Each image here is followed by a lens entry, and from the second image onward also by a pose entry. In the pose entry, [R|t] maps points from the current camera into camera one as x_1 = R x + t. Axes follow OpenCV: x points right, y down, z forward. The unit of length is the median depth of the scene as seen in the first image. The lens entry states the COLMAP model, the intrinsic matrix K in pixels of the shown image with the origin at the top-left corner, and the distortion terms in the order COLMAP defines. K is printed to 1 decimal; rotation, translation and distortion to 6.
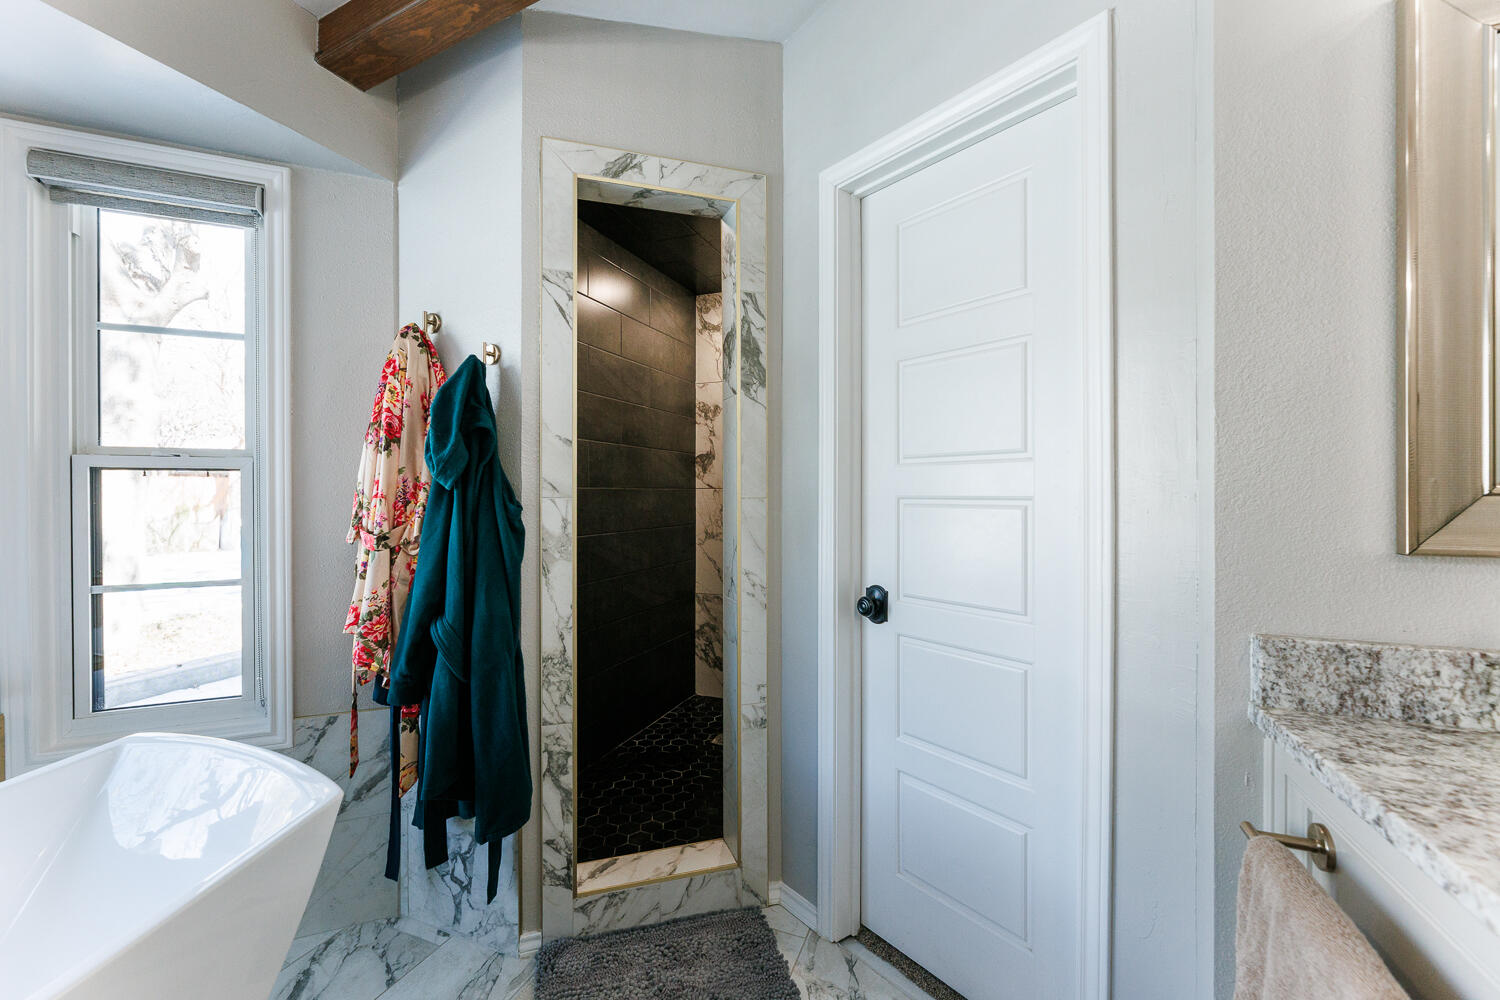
lens RADIAL K [[608.5, 0, 746.6], [0, 608.5, 497.5], [0, 0, 1]] dist [0.001939, -0.001011]
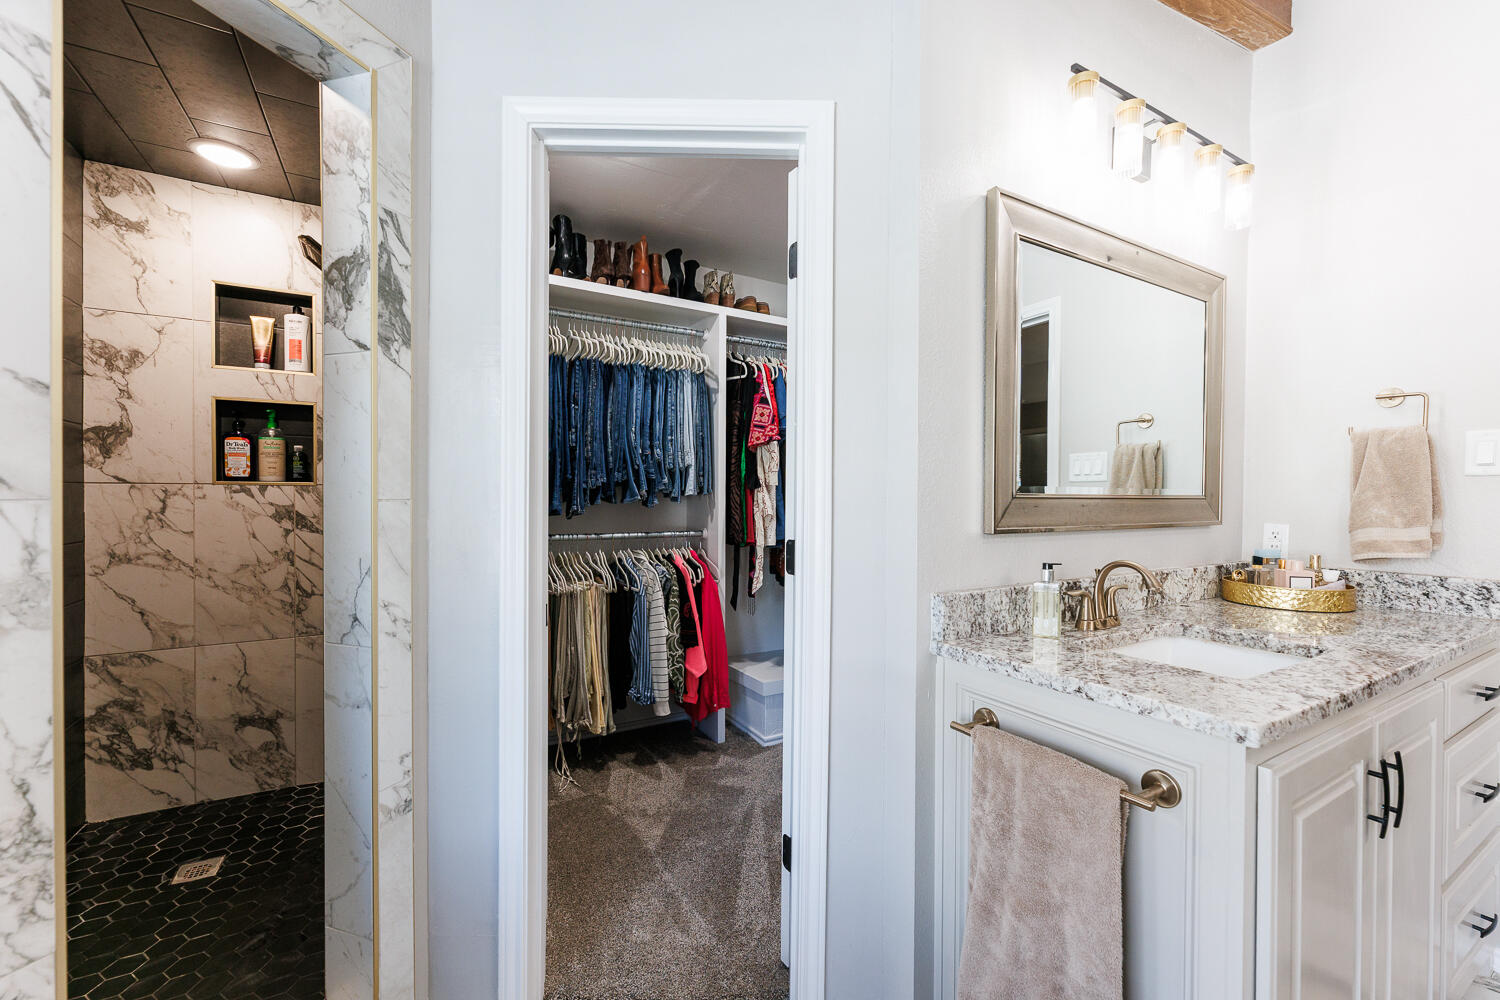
lens RADIAL K [[608.5, 0, 747.7], [0, 608.5, 503.6], [0, 0, 1]] dist [0.001939, -0.001011]
pose [[0.620833, -0.008236, 0.783899, -0.291596], [-0.001109, 0.999935, 0.011383, -0.003176], [-0.783942, -0.007936, 0.620783, 0.224901]]
